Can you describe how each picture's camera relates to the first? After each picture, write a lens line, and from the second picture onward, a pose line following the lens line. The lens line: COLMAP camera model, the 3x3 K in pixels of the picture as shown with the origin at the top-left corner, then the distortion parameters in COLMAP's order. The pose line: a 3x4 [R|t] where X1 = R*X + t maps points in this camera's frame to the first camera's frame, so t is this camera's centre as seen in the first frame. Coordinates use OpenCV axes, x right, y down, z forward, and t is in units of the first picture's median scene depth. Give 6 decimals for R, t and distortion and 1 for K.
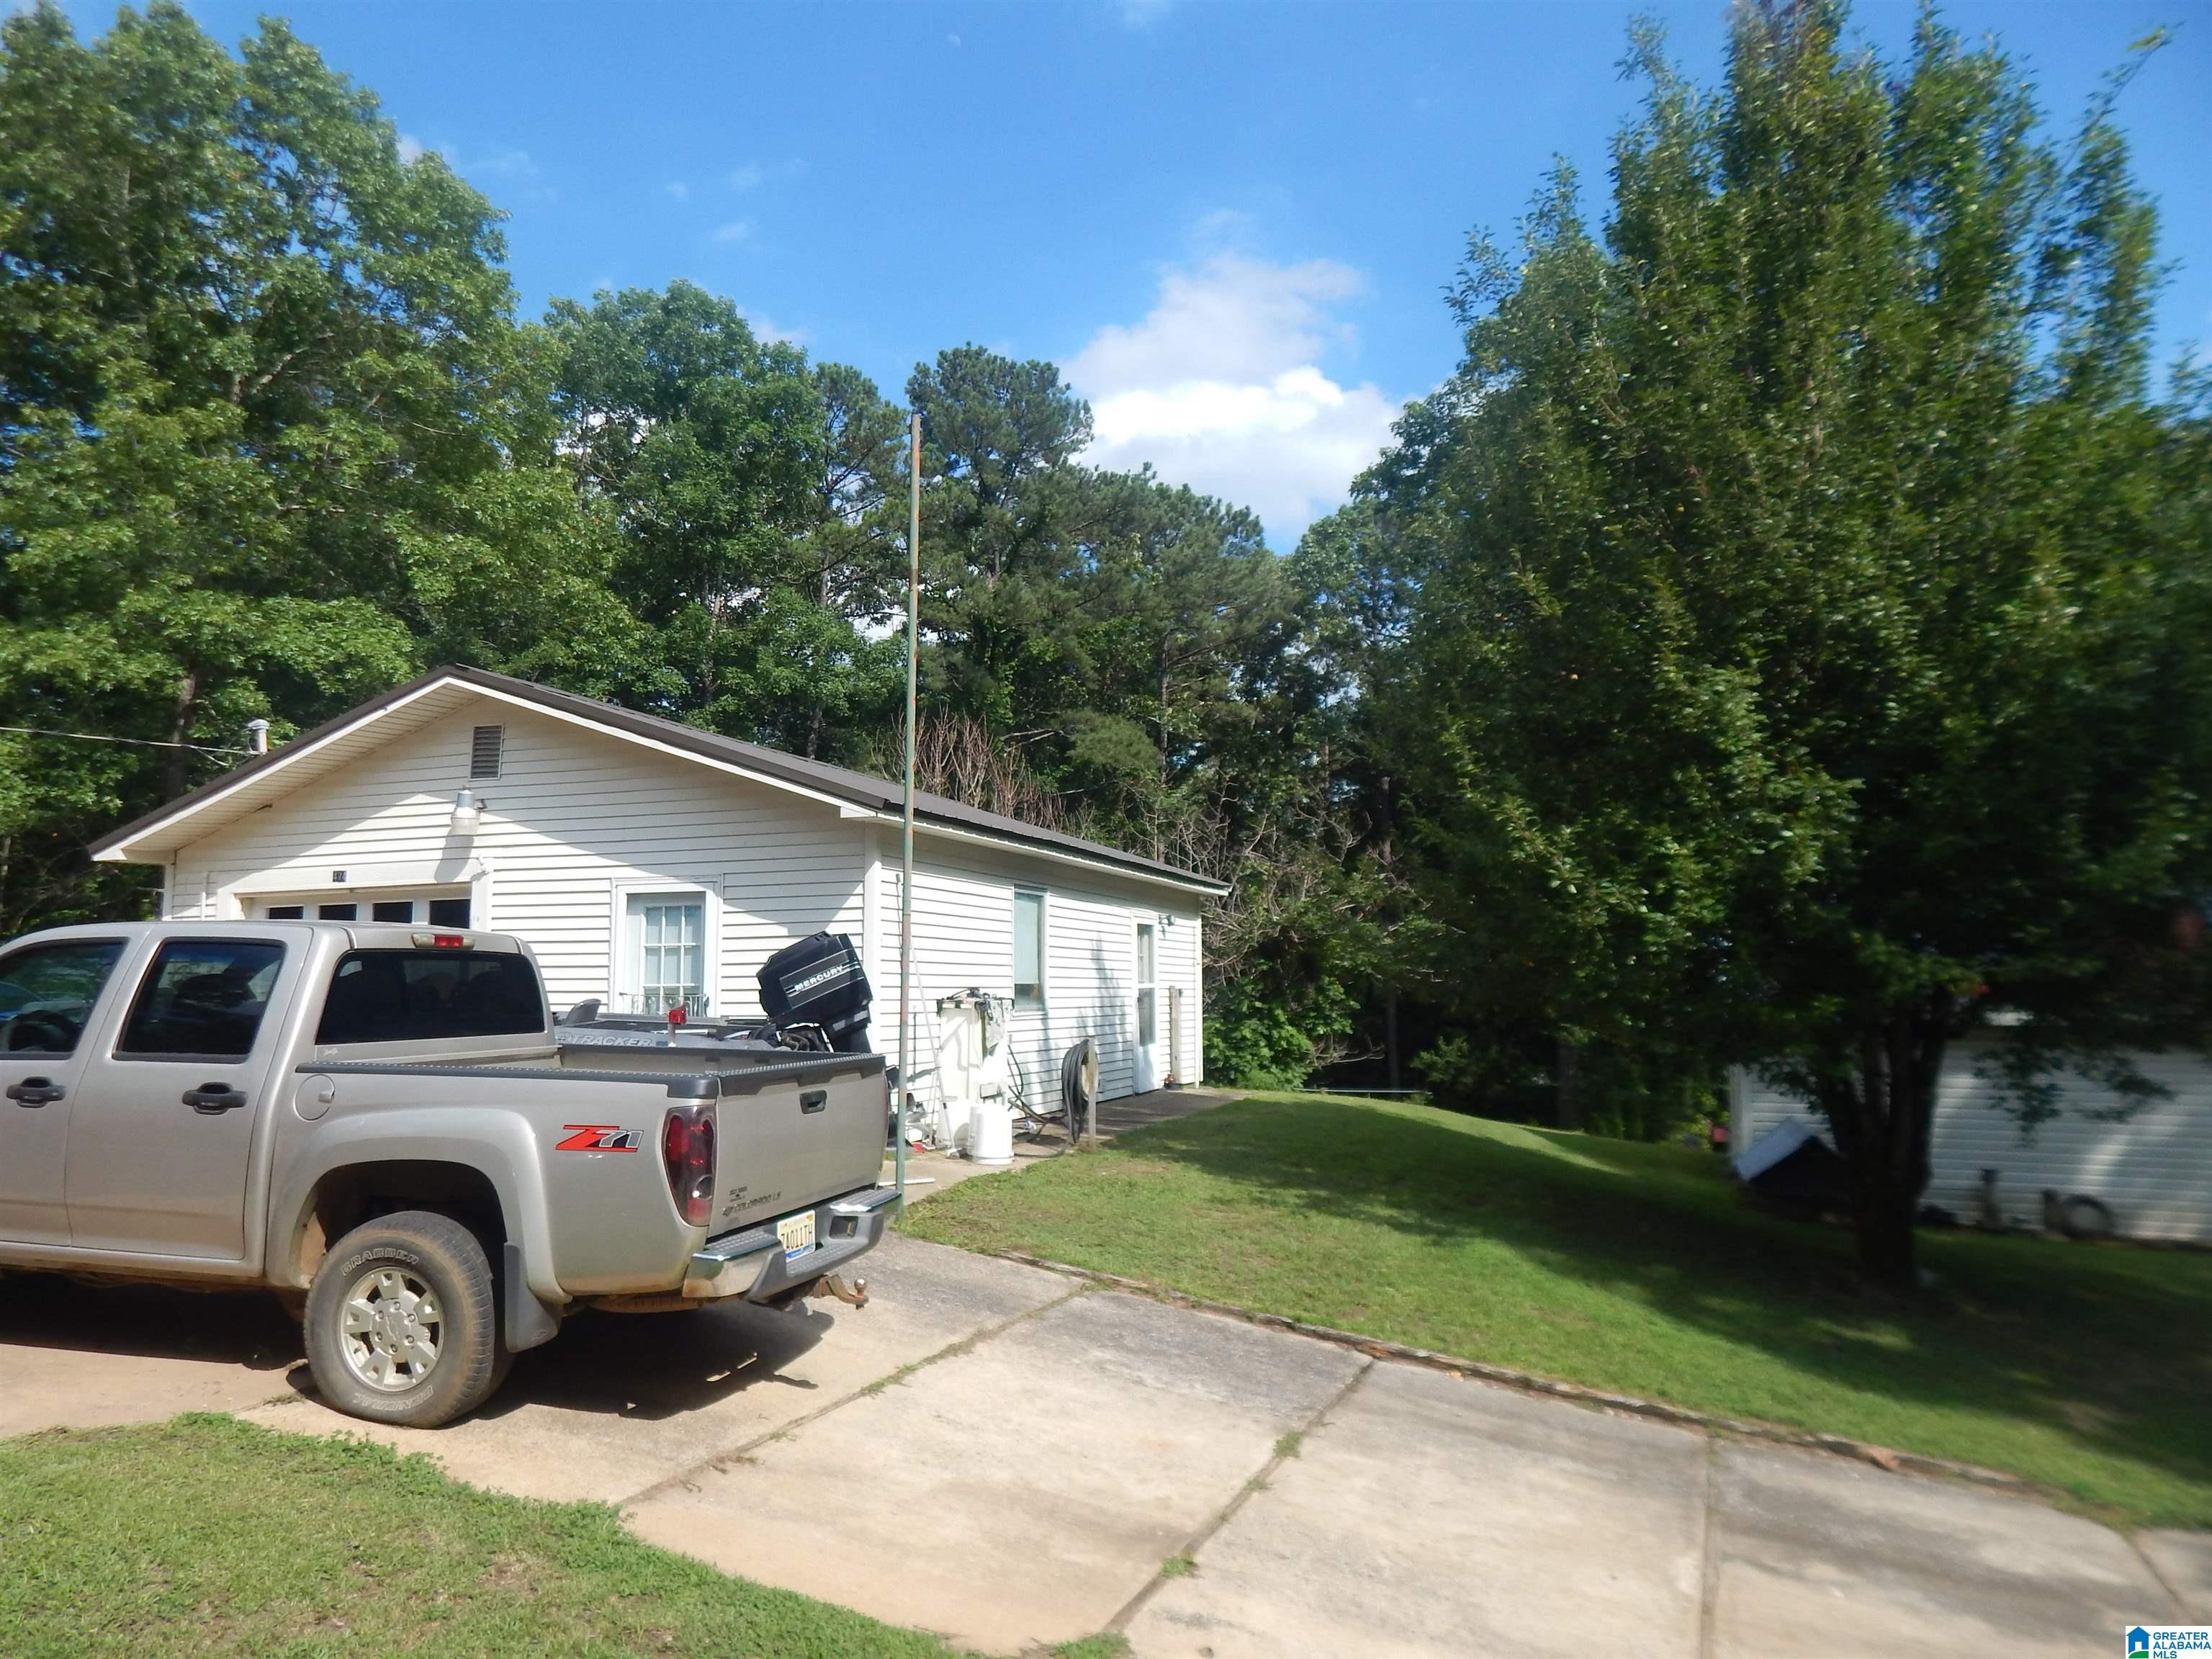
lens RADIAL K [[1450.3, 0, 1106.0], [0, 1450.3, 829.5], [0, 0, 1]] dist [0.006502, -0.000715]
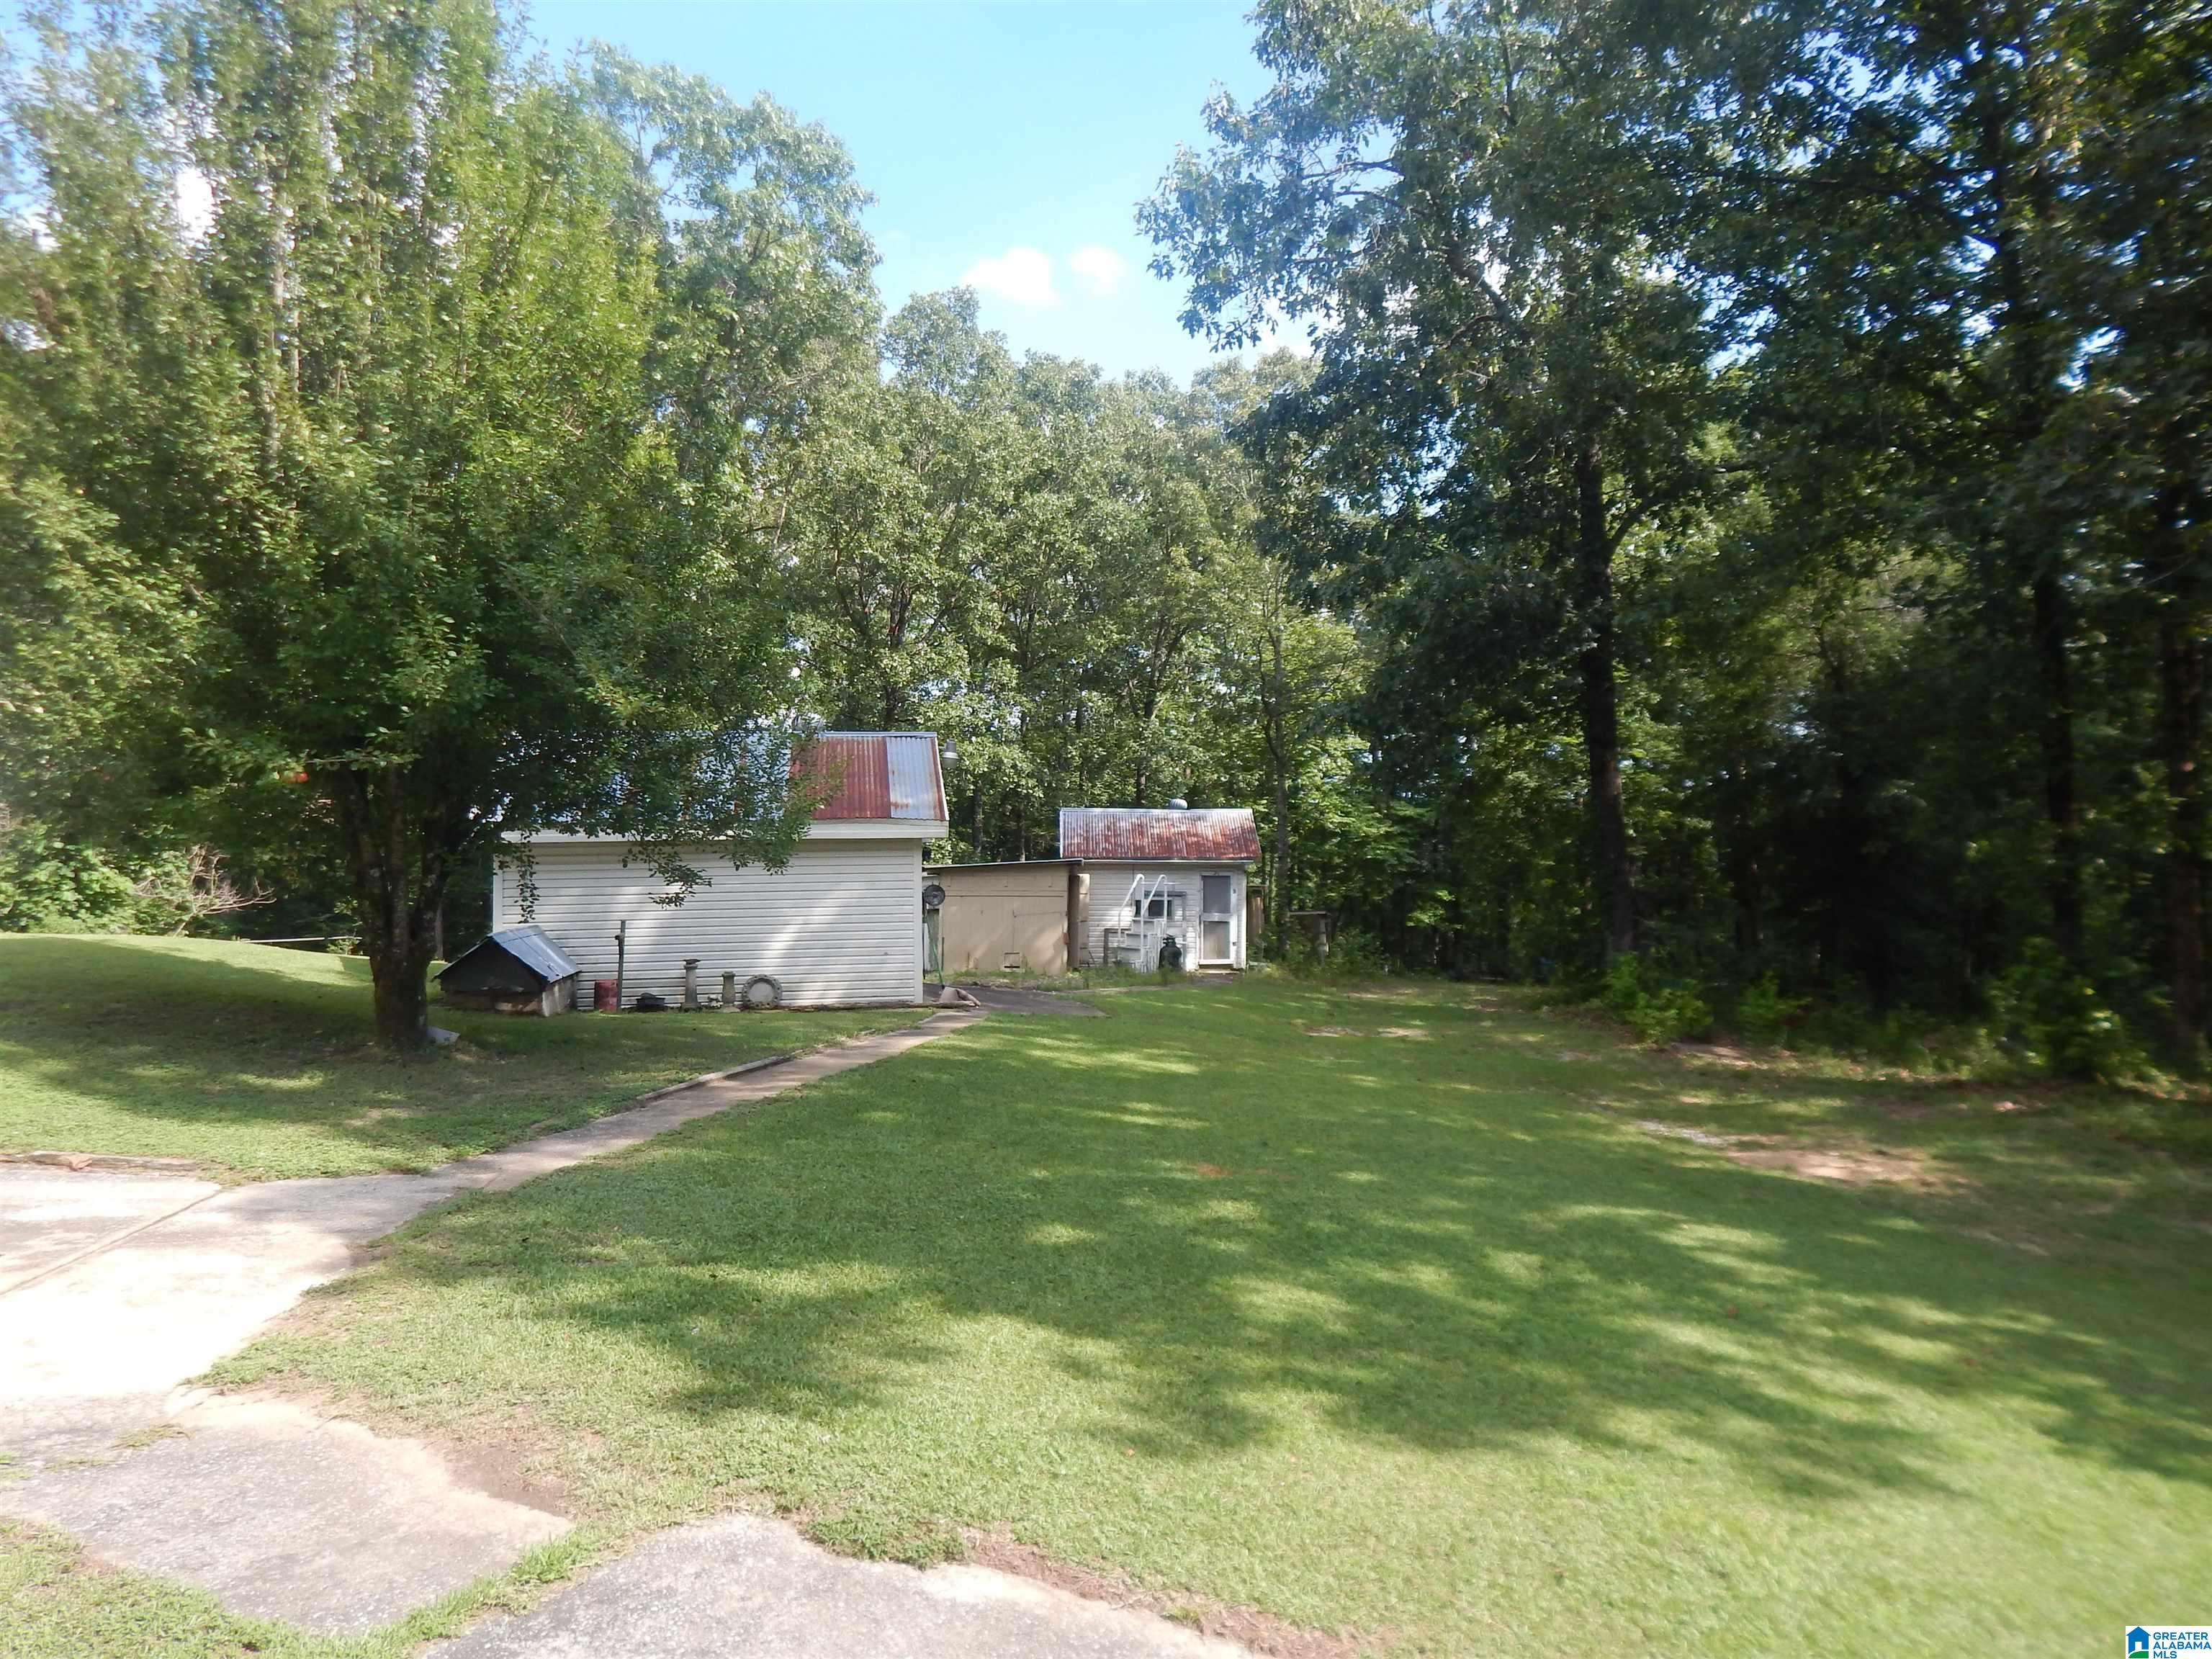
lens RADIAL K [[1450.3, 0, 1106.0], [0, 1450.3, 829.5], [0, 0, 1]] dist [0.006502, -0.000715]
pose [[0.858206, -0.012677, 0.513148, 0.202613], [-0.034763, 0.995964, 0.082743, 0.011261], [-0.512126, -0.088849, 0.854302, -0.129796]]
